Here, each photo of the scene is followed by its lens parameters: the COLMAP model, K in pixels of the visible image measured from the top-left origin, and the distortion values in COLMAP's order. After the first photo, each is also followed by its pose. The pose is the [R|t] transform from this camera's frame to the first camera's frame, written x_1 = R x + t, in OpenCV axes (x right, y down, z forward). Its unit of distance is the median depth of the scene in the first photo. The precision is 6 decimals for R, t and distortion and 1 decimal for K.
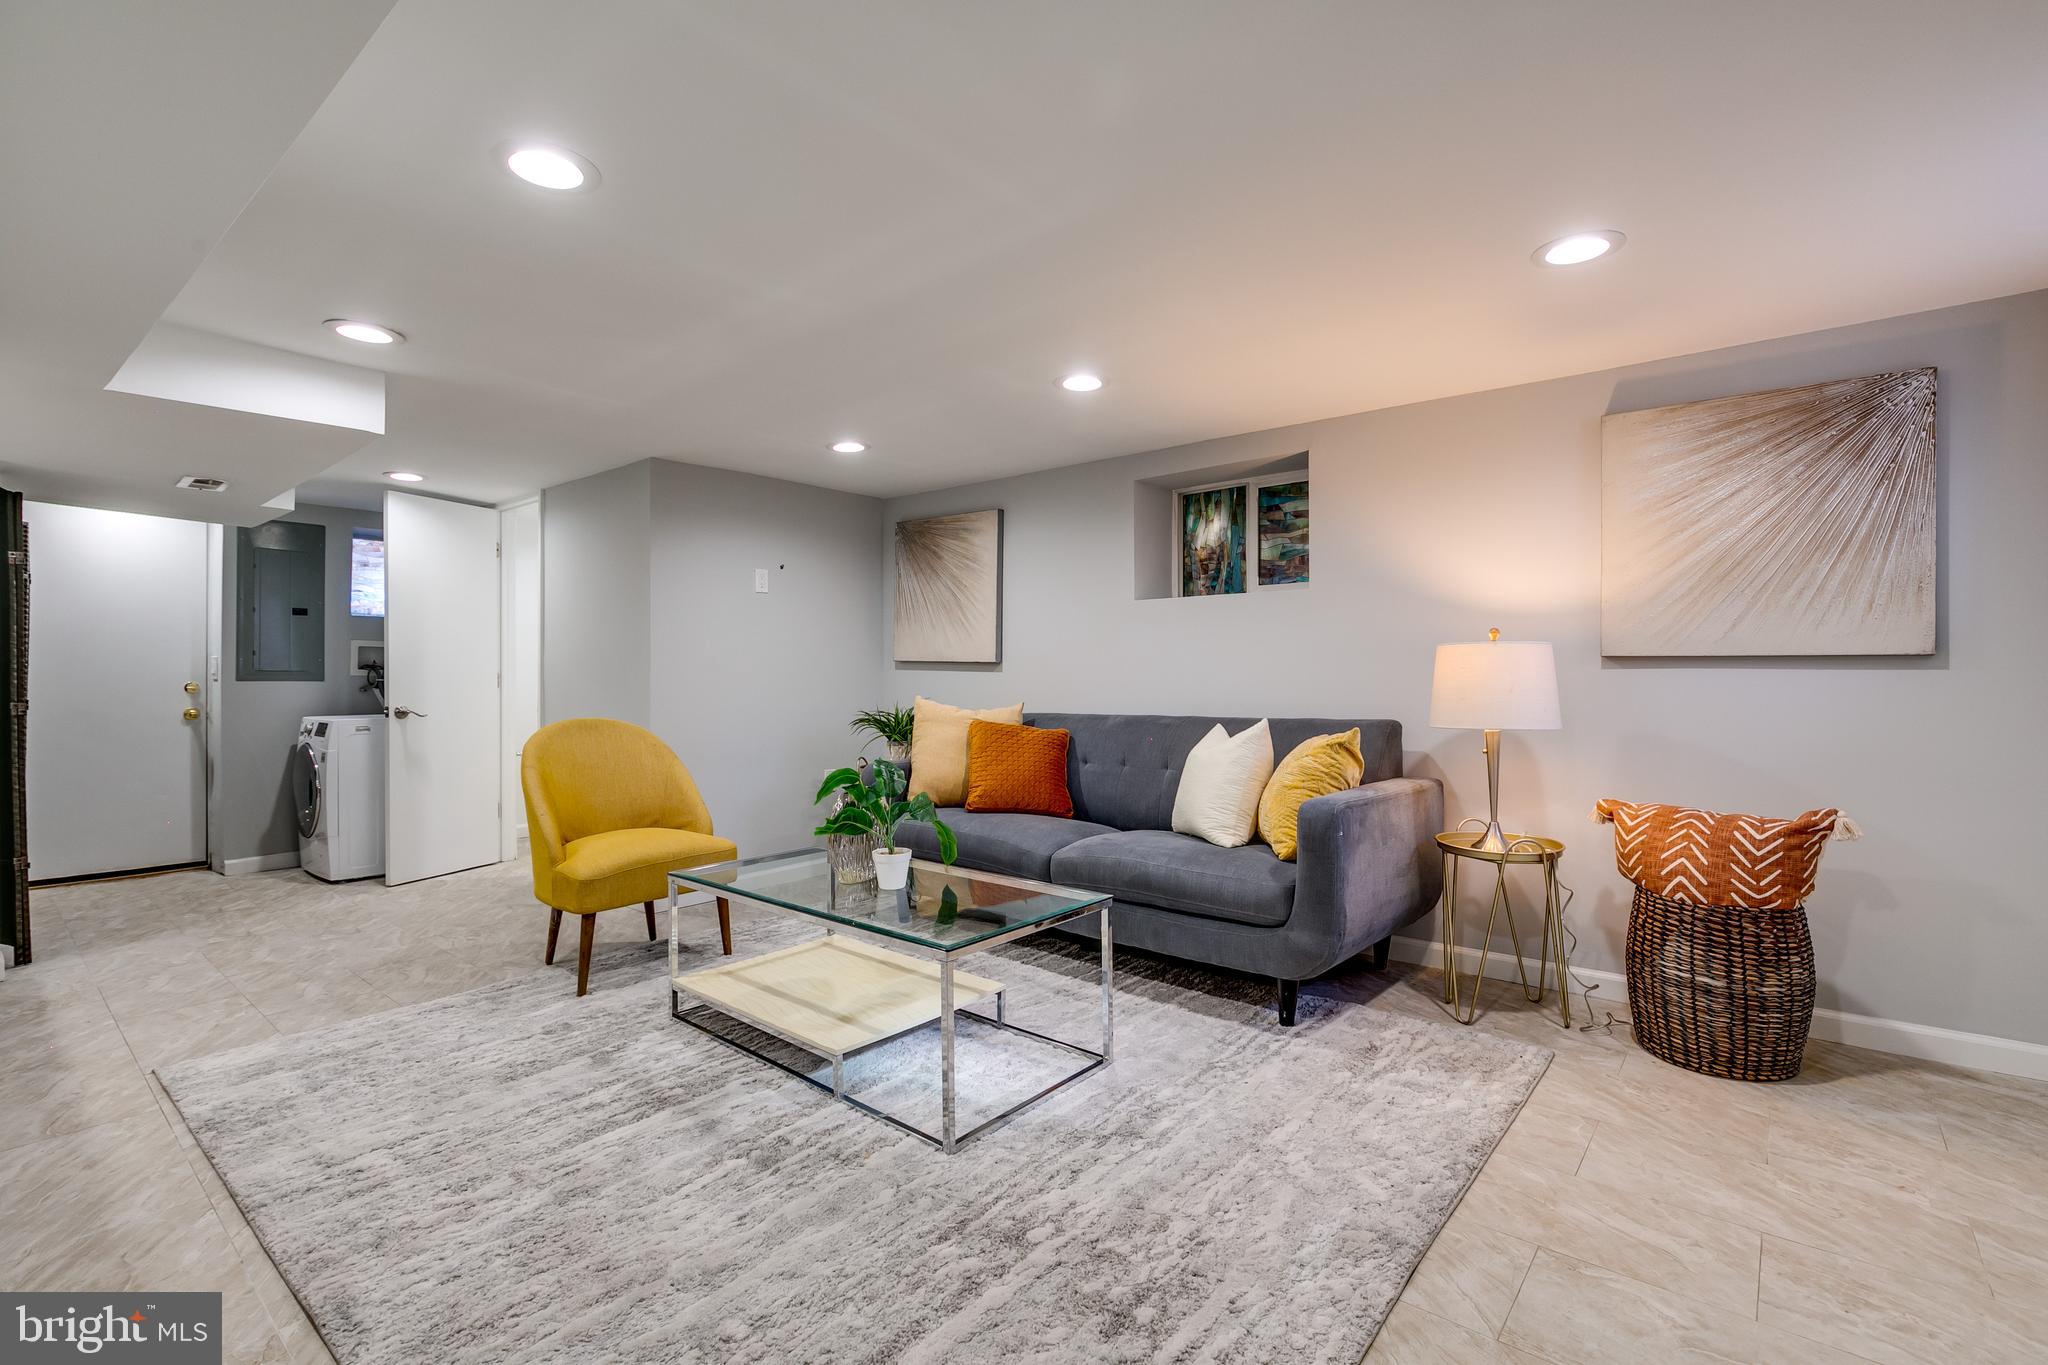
lens RADIAL K [[923.9, 0, 1027.3], [0, 923.9, 676.4], [0, 0, 1]] dist [0.003190, -0.000309]
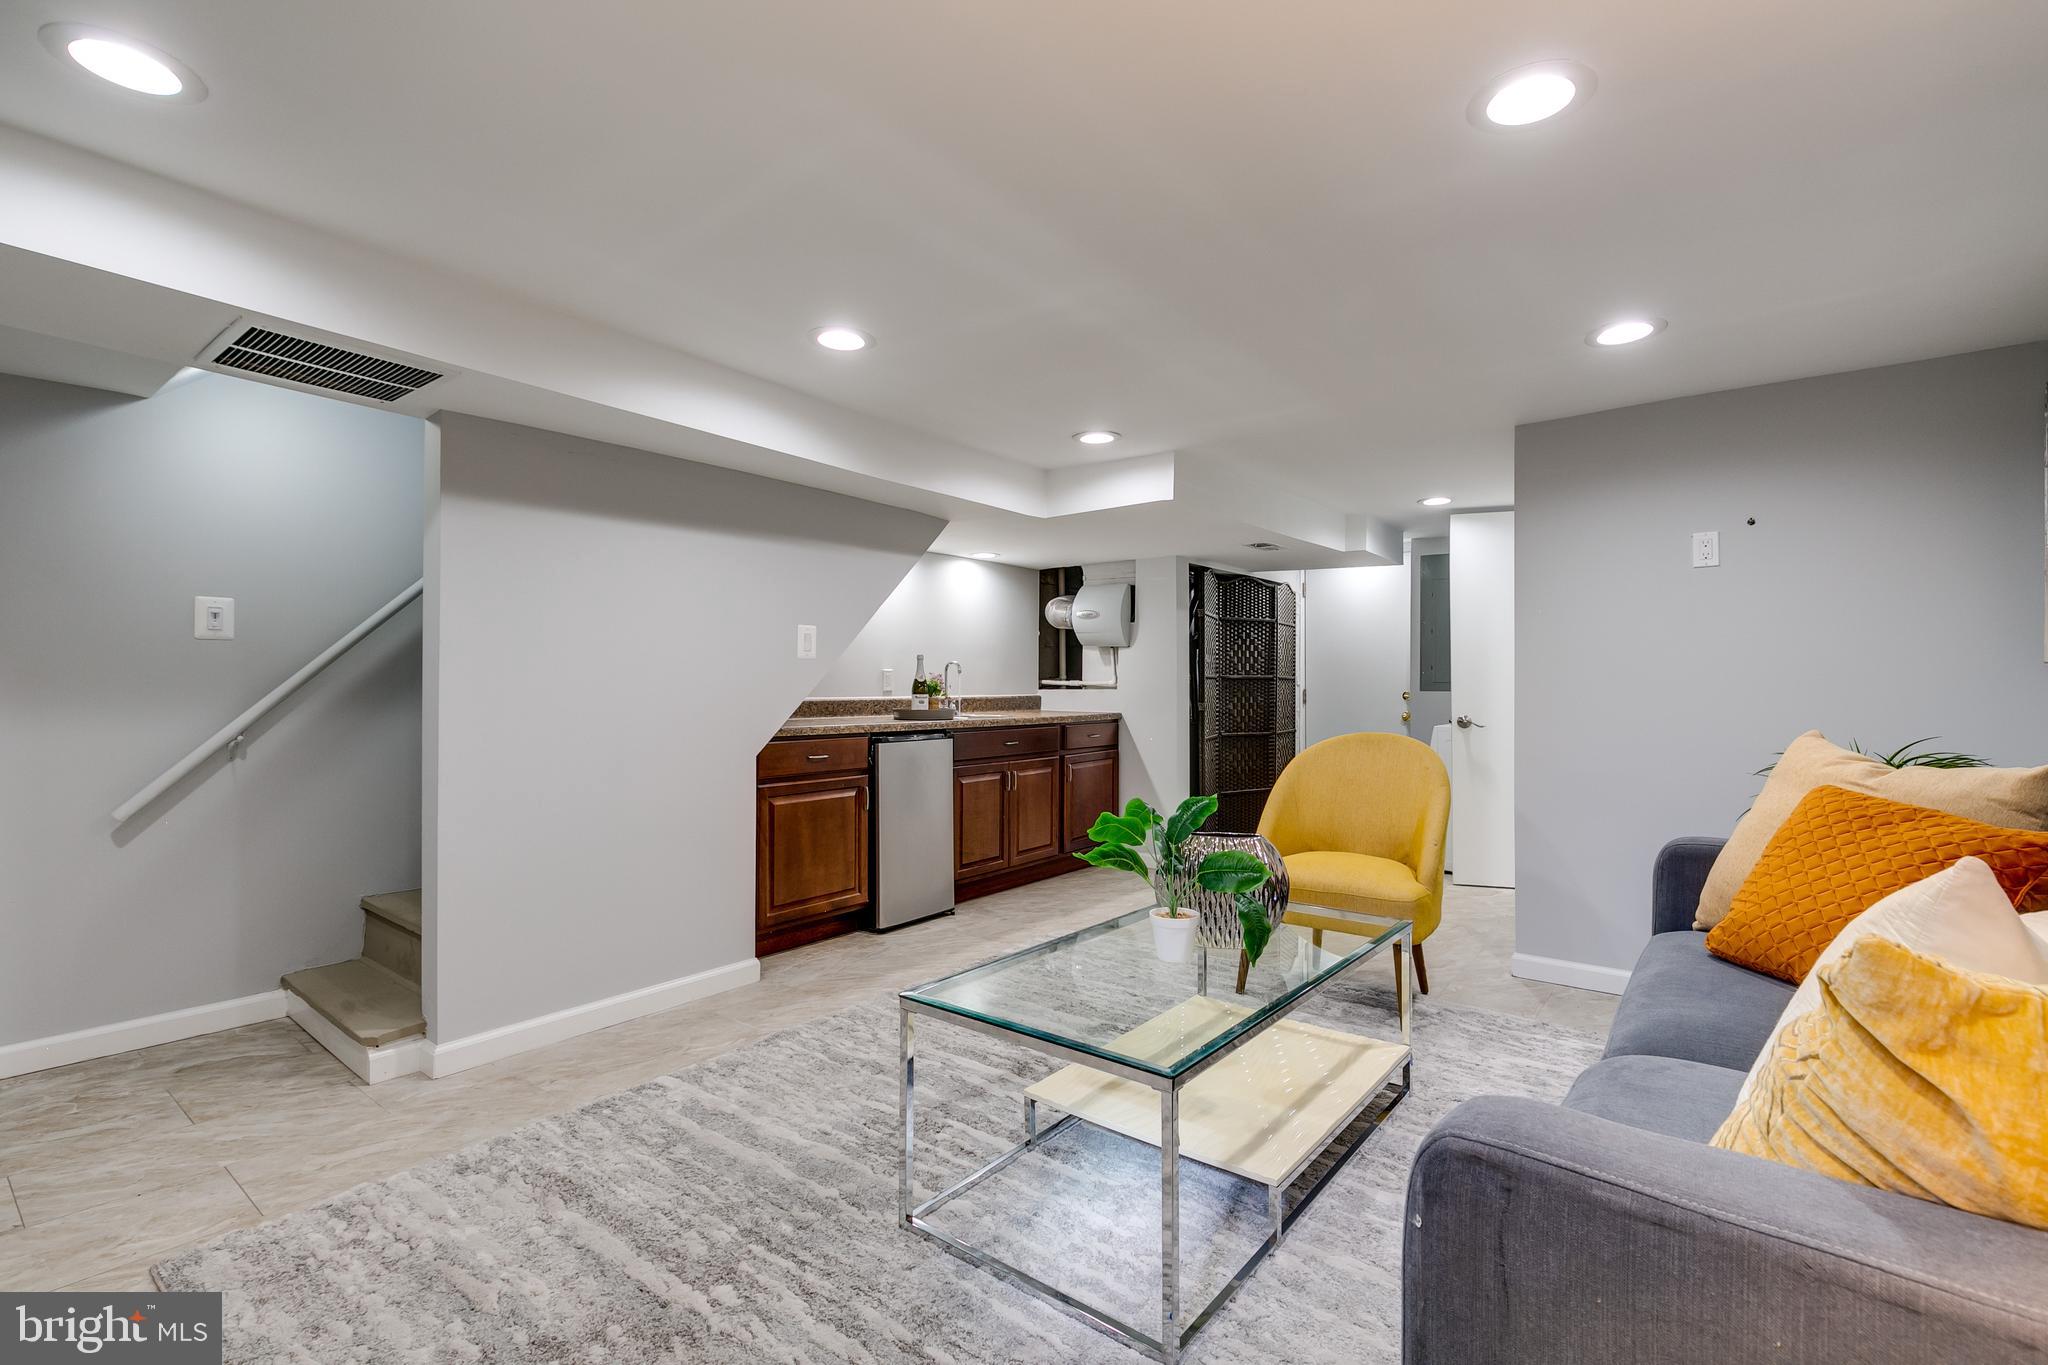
lens RADIAL K [[909.8, 0, 1027.1], [0, 909.8, 676.7], [0, 0, 1]] dist [0.003327, -0.000331]
pose [[0.032138, -0.007551, -0.999455, 0.602802], [-0.003016, 0.999966, -0.007651, -0.006169], [0.999479, 0.003260, 0.032114, 0.815750]]
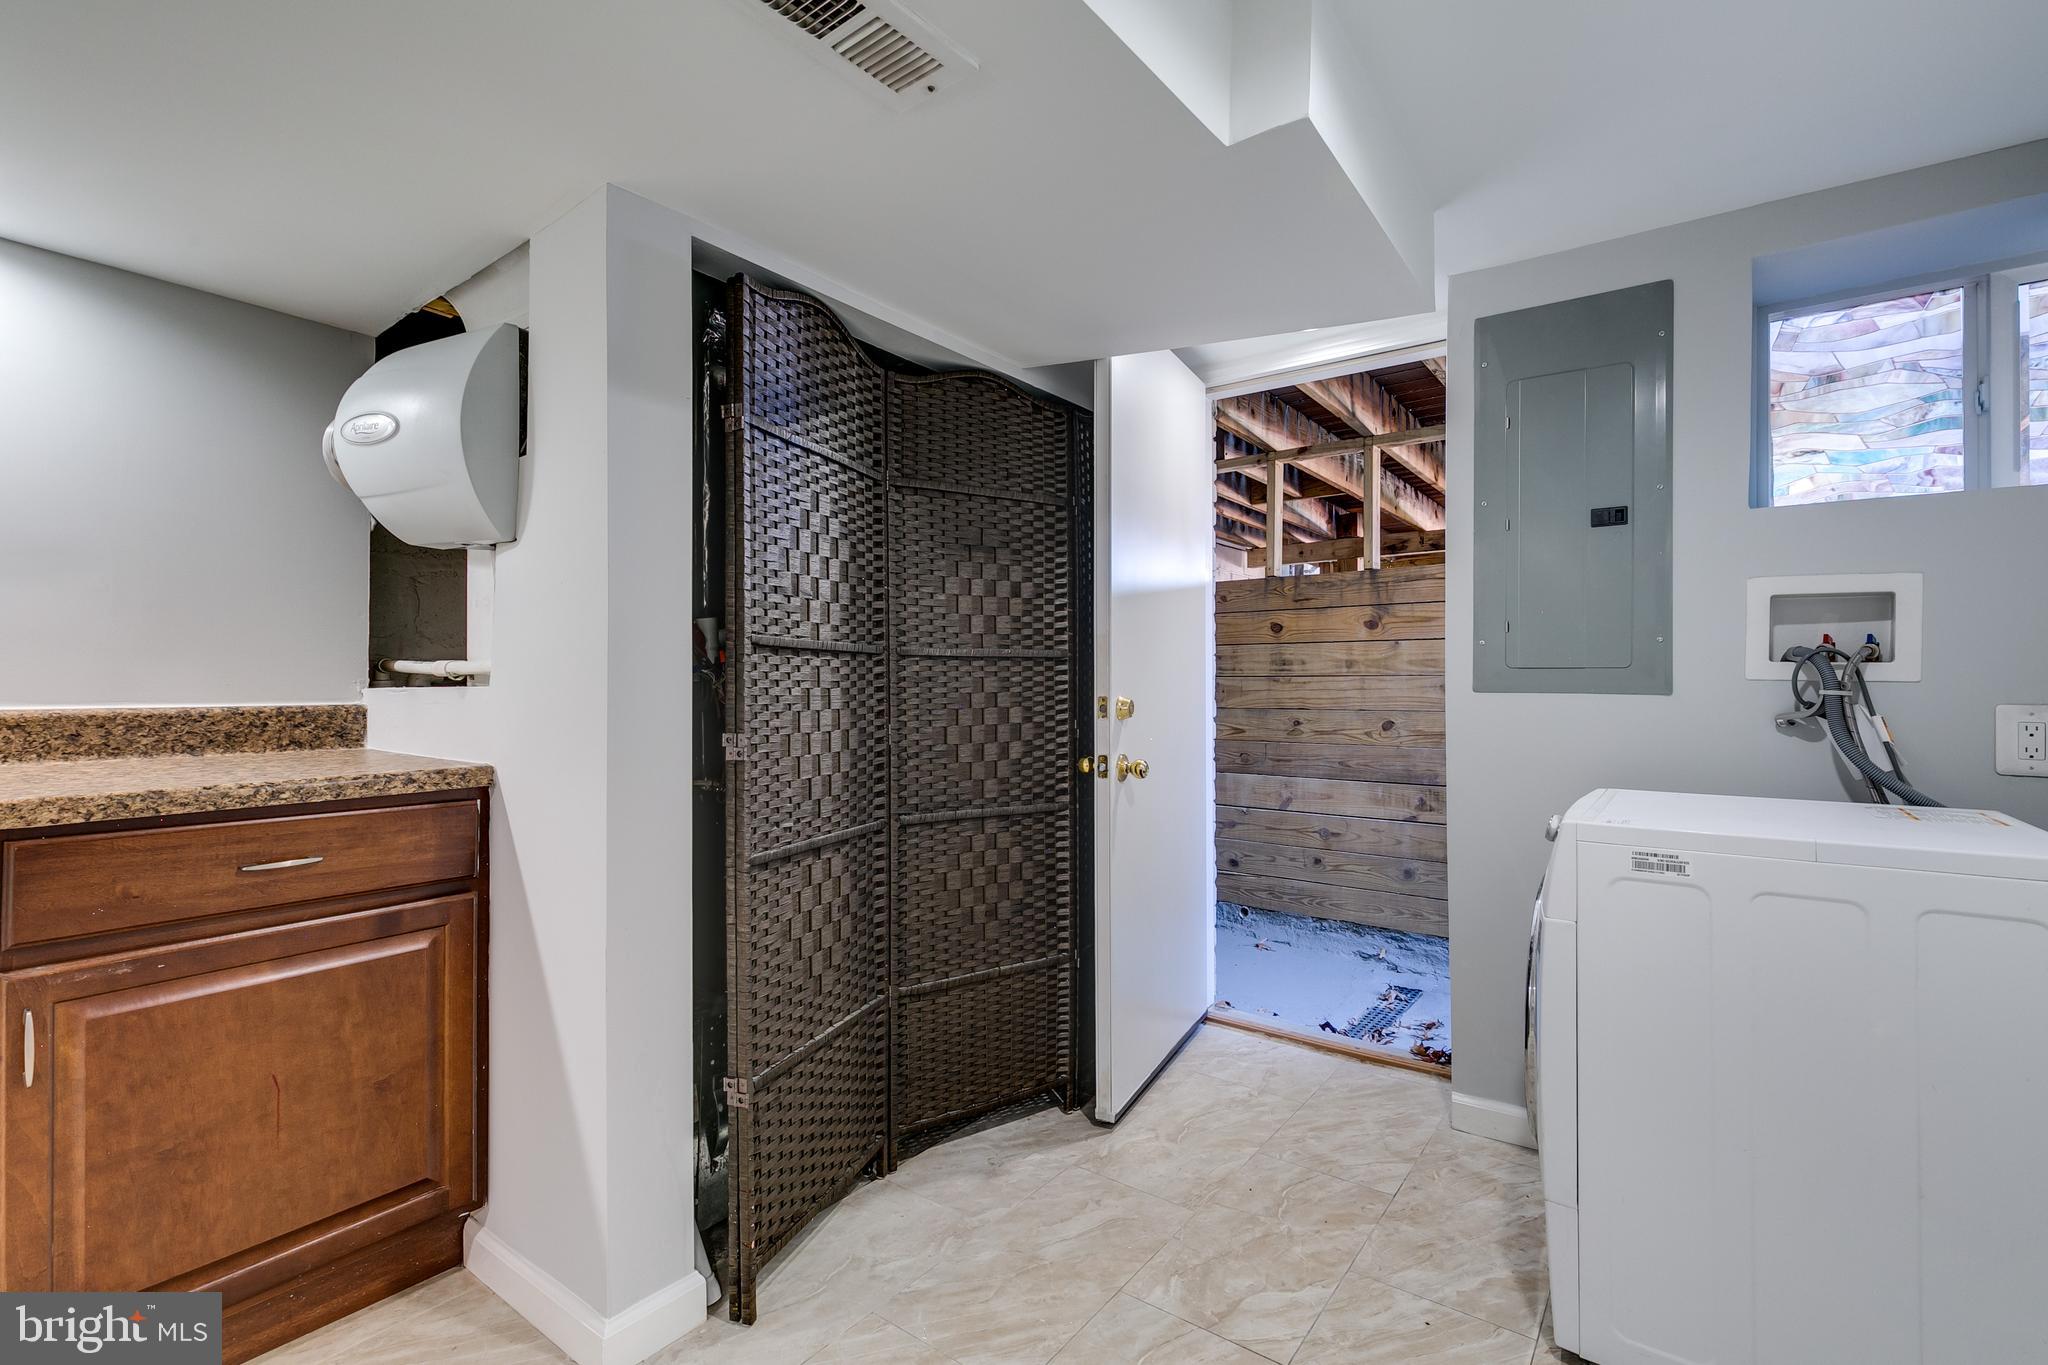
lens RADIAL K [[923.9, 0, 1027.3], [0, 923.9, 676.4], [0, 0, 1]] dist [0.003190, -0.000309]
pose [[0.066534, -0.007924, -0.997753, -0.791214], [-0.002822, 0.999963, -0.008130, 0.002503], [0.997780, 0.003356, 0.066509, 1.400524]]
